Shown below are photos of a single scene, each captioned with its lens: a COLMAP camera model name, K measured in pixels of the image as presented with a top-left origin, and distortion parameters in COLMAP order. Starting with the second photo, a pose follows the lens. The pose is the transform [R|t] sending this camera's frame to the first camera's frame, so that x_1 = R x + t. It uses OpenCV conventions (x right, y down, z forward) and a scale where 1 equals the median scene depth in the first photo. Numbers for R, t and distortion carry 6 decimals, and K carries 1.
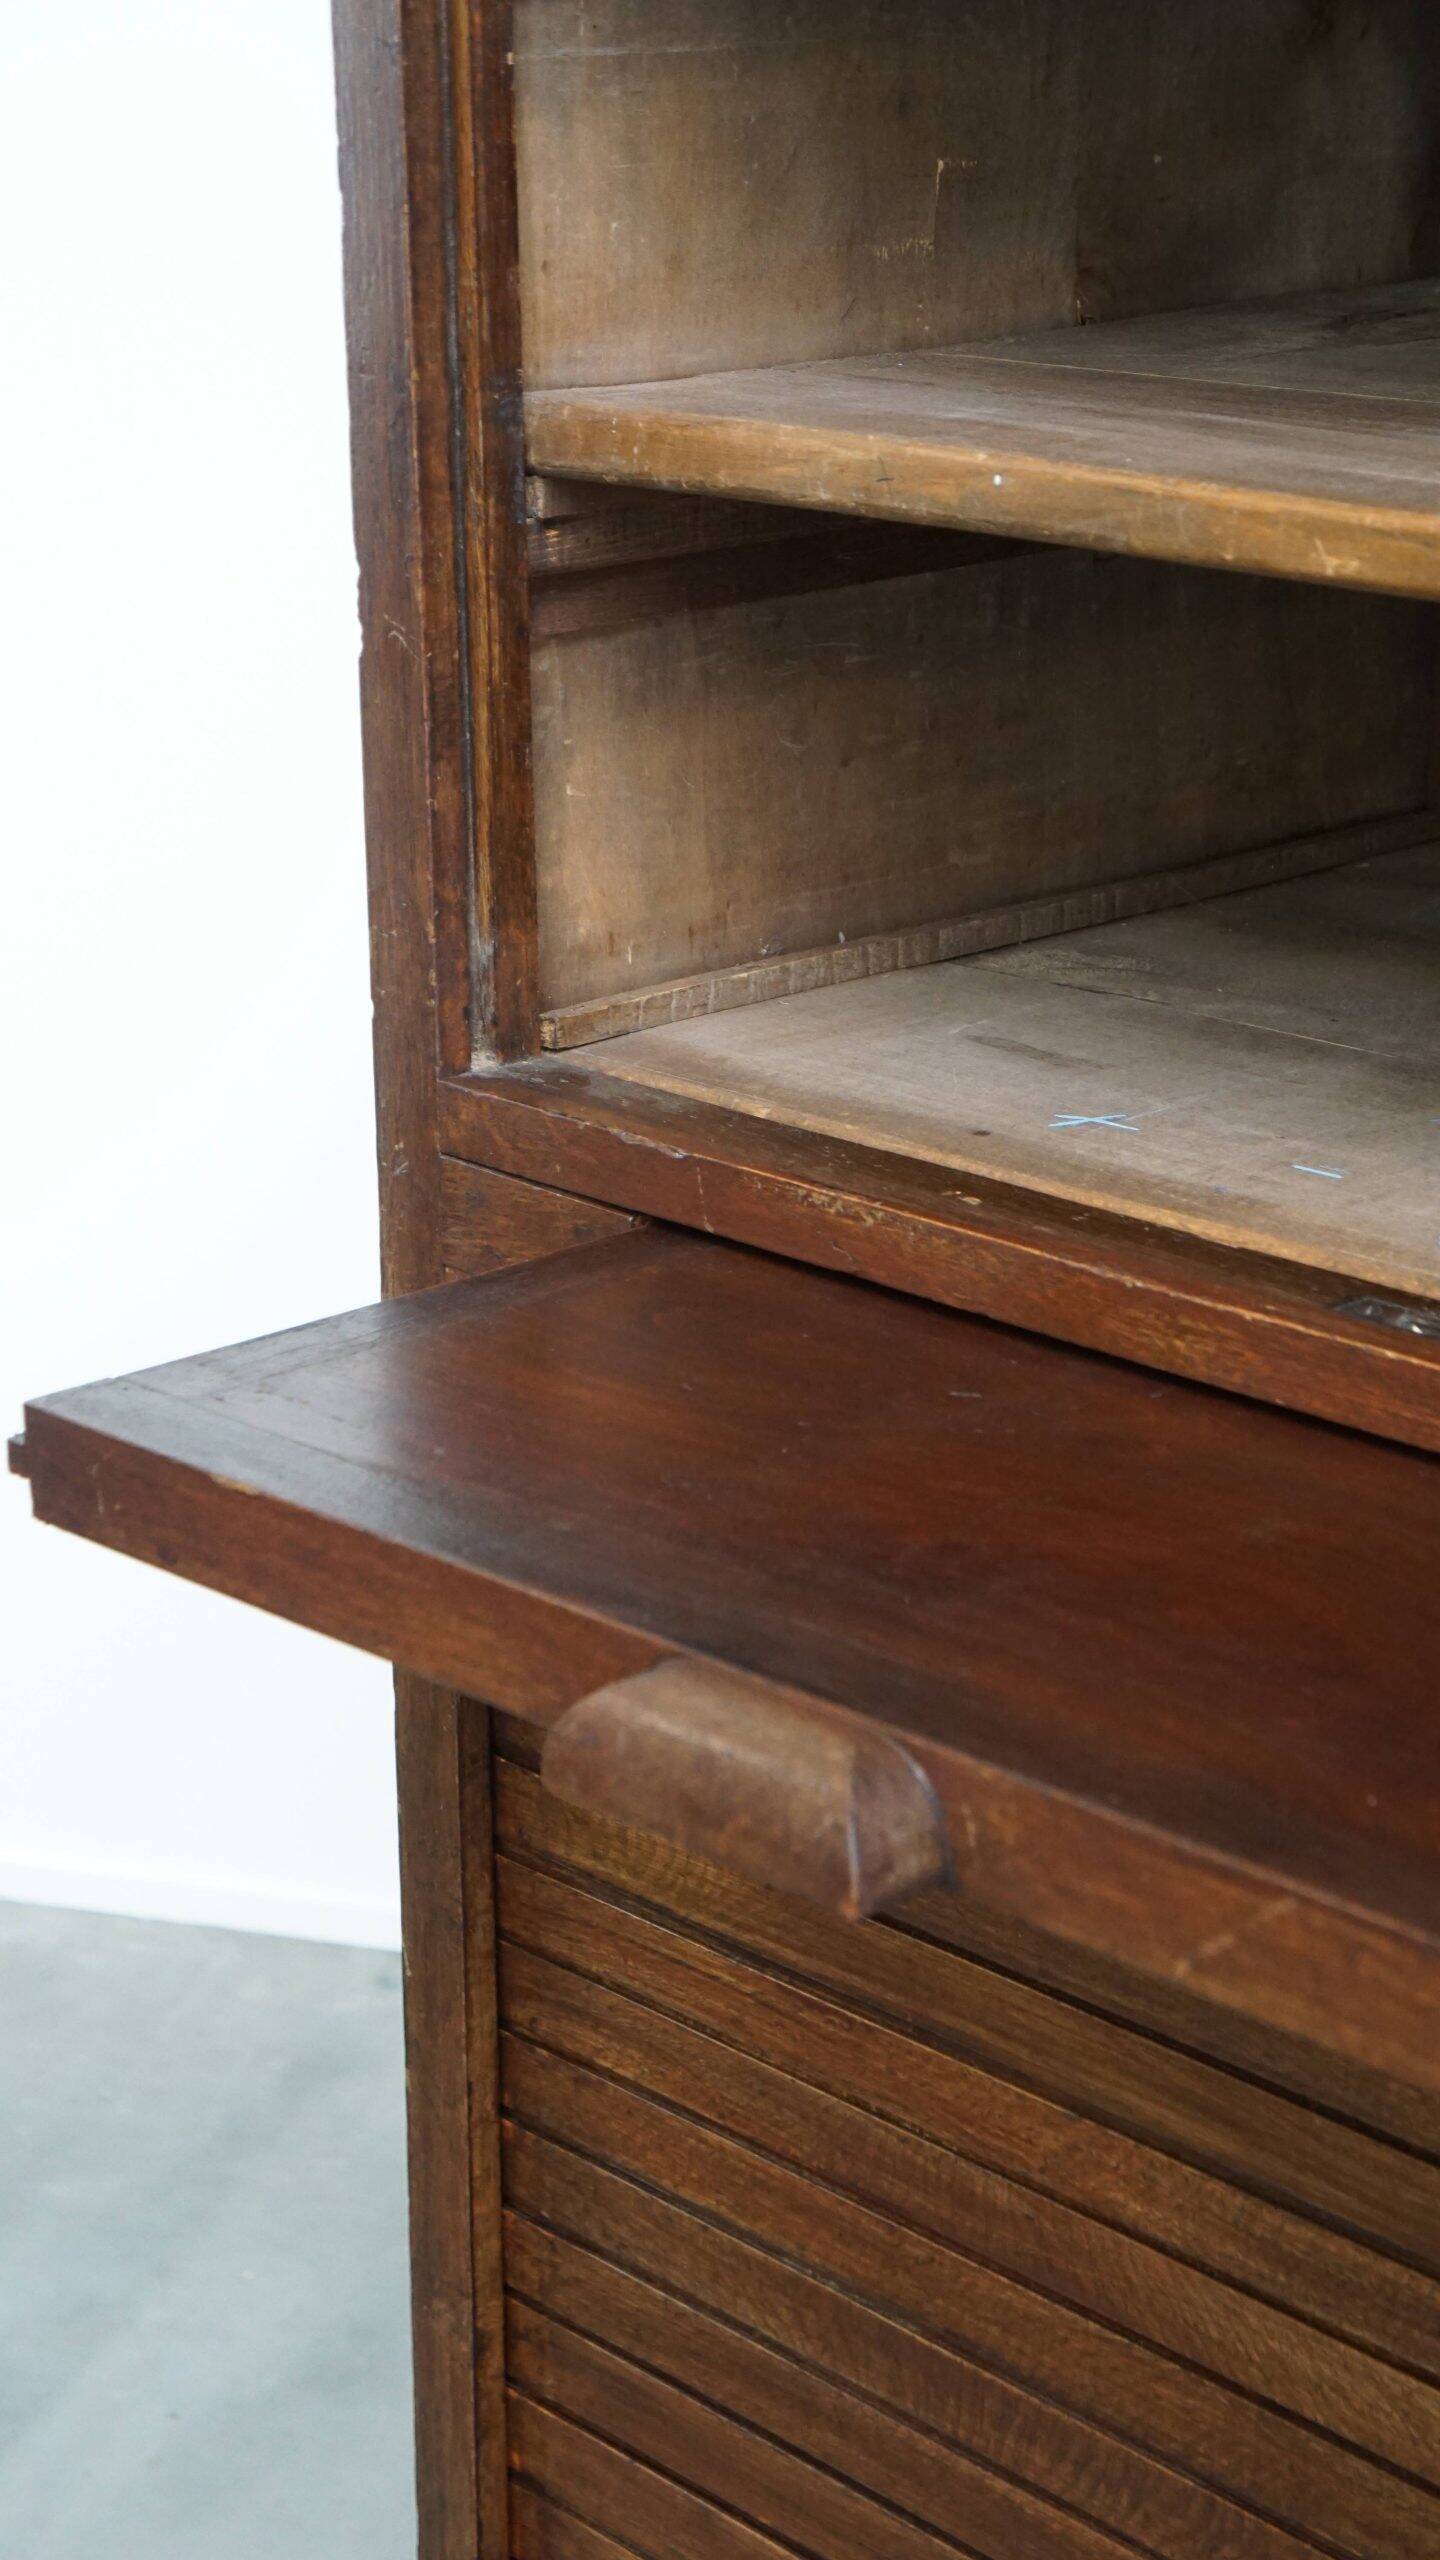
lens RADIAL K [[4757.7, 0, 719.8], [0, 4757.7, 1314.3], [0, 0, 1]] dist [0.183463, 0.962352]
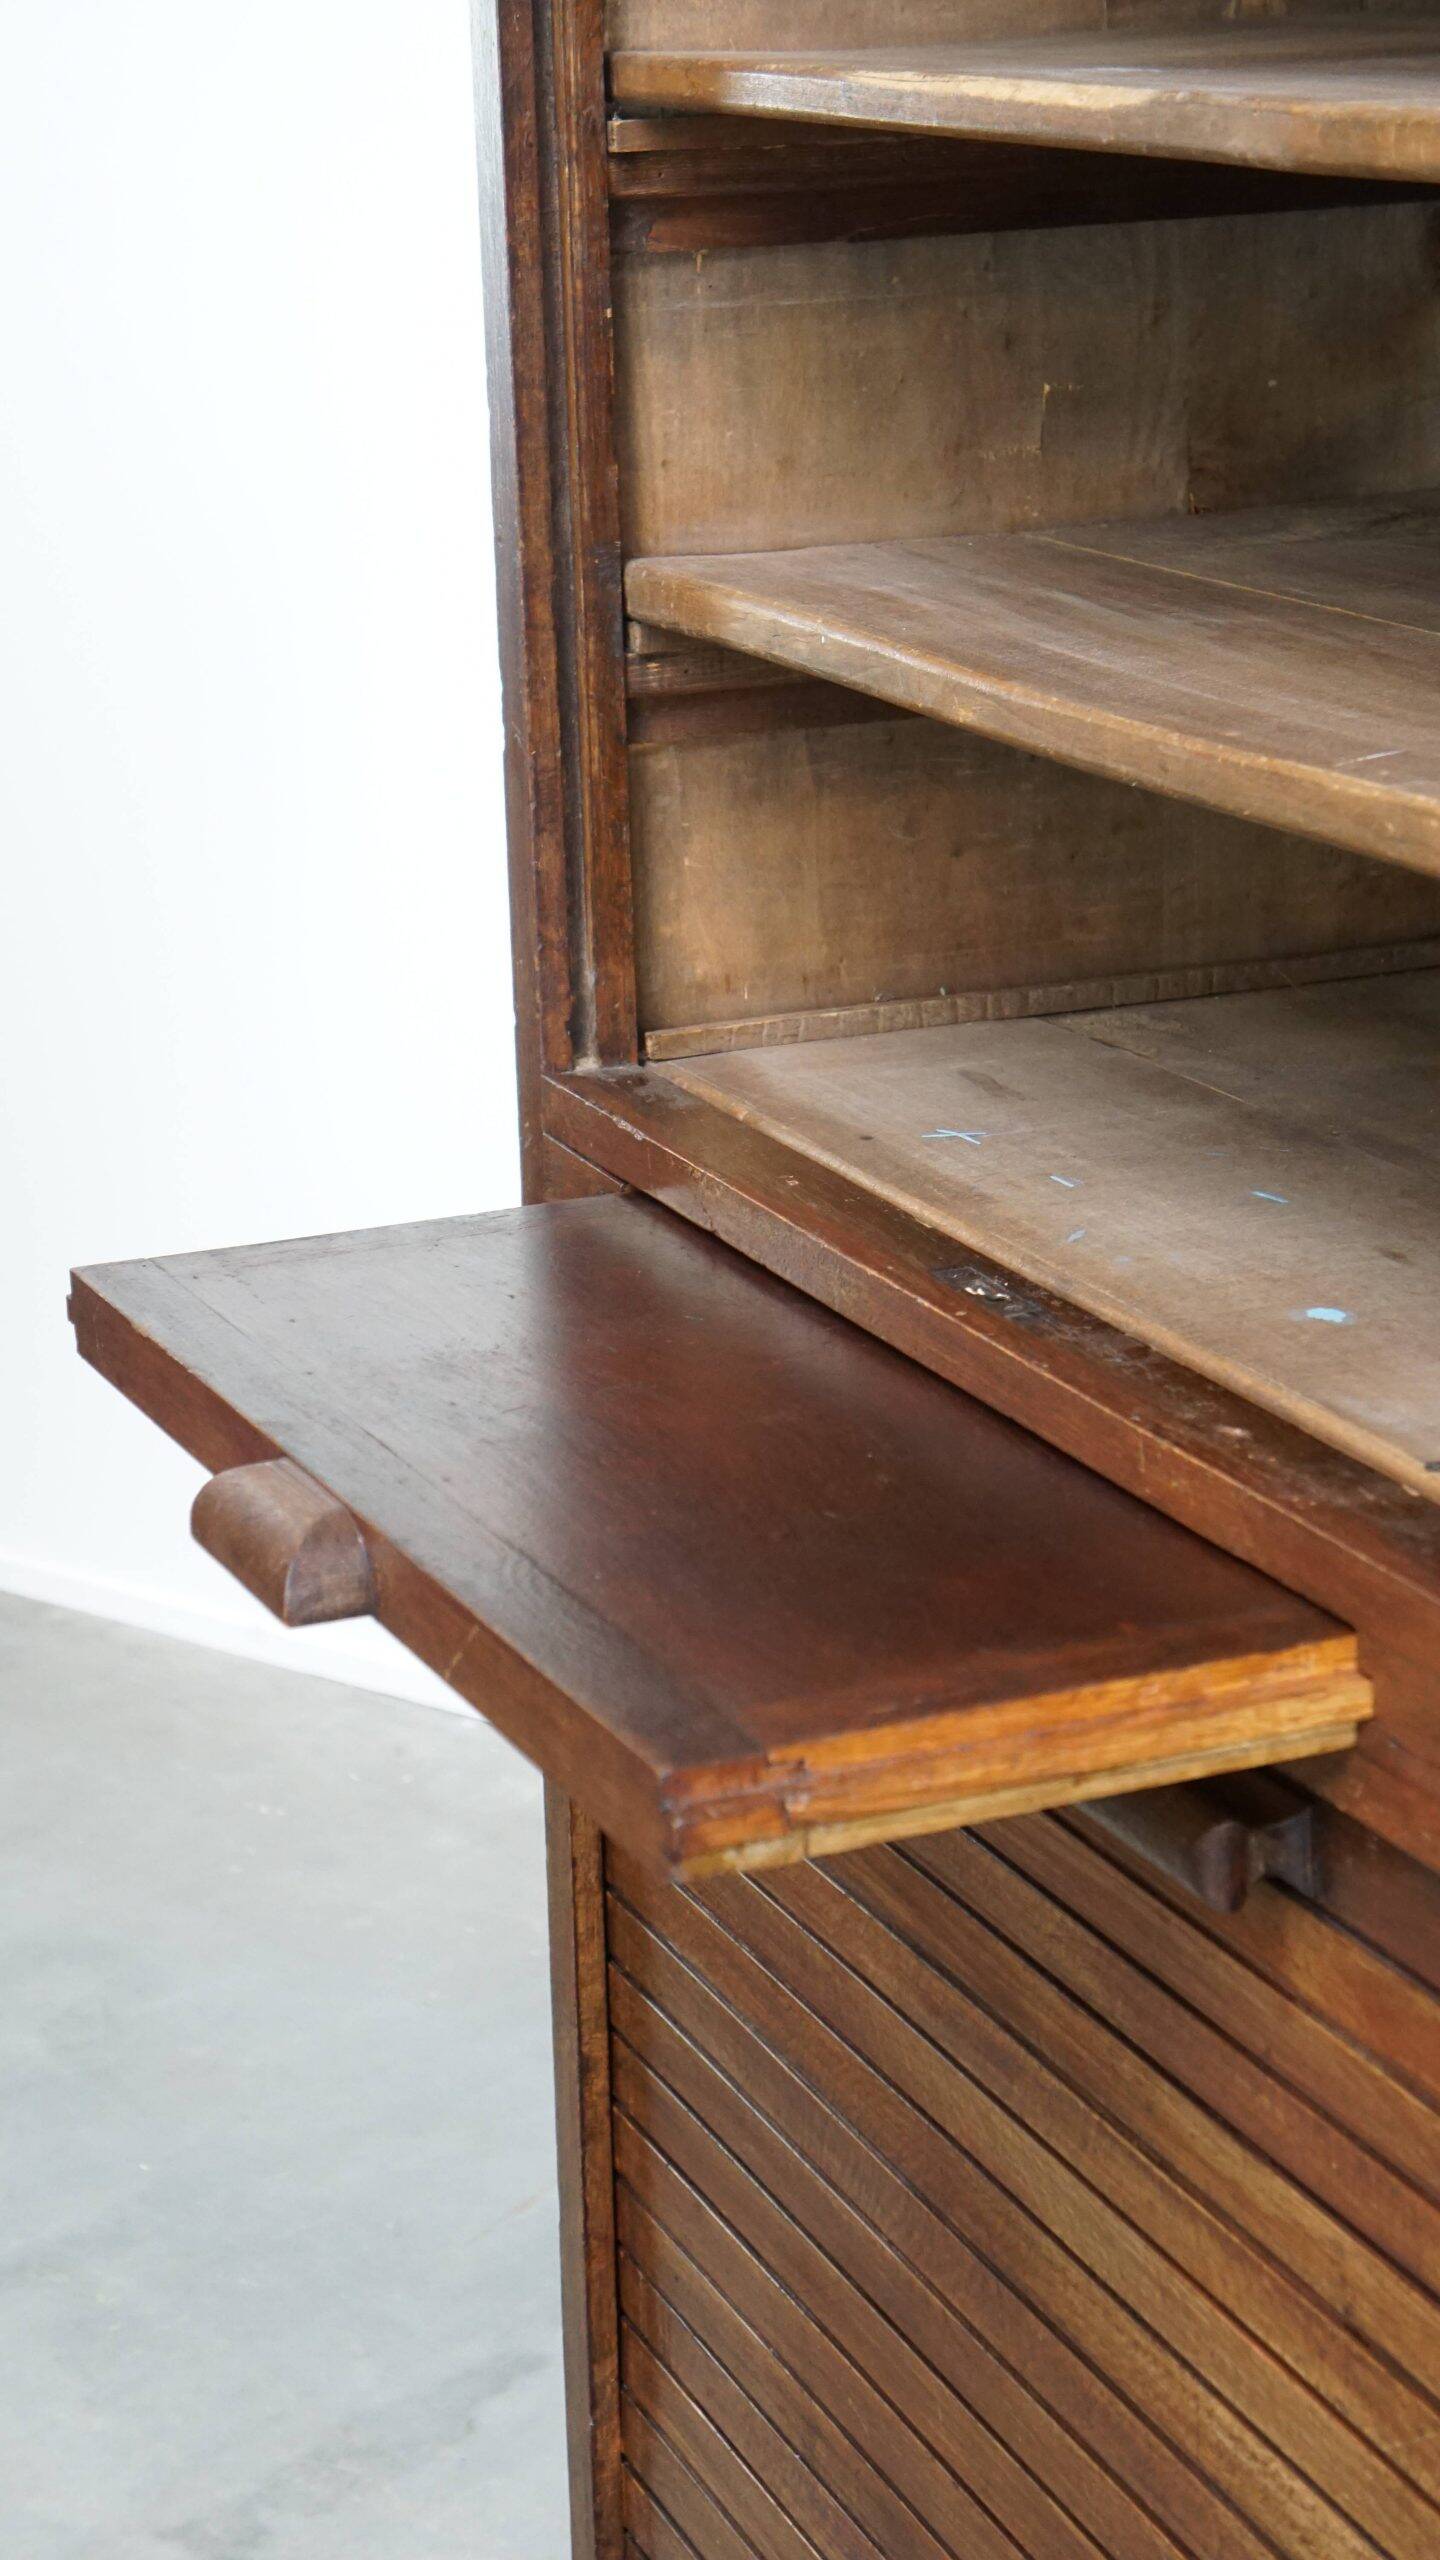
lens RADIAL K [[4757.7, 0, 719.8], [0, 4757.7, 1314.3], [0, 0, 1]] dist [0.183463, 0.962352]
pose [[0.942943, 0.082849, -0.322482, 0.405247], [-0.088911, 0.996031, -0.004086, 0.017110], [0.320863, 0.032525, 0.946567, -0.219494]]
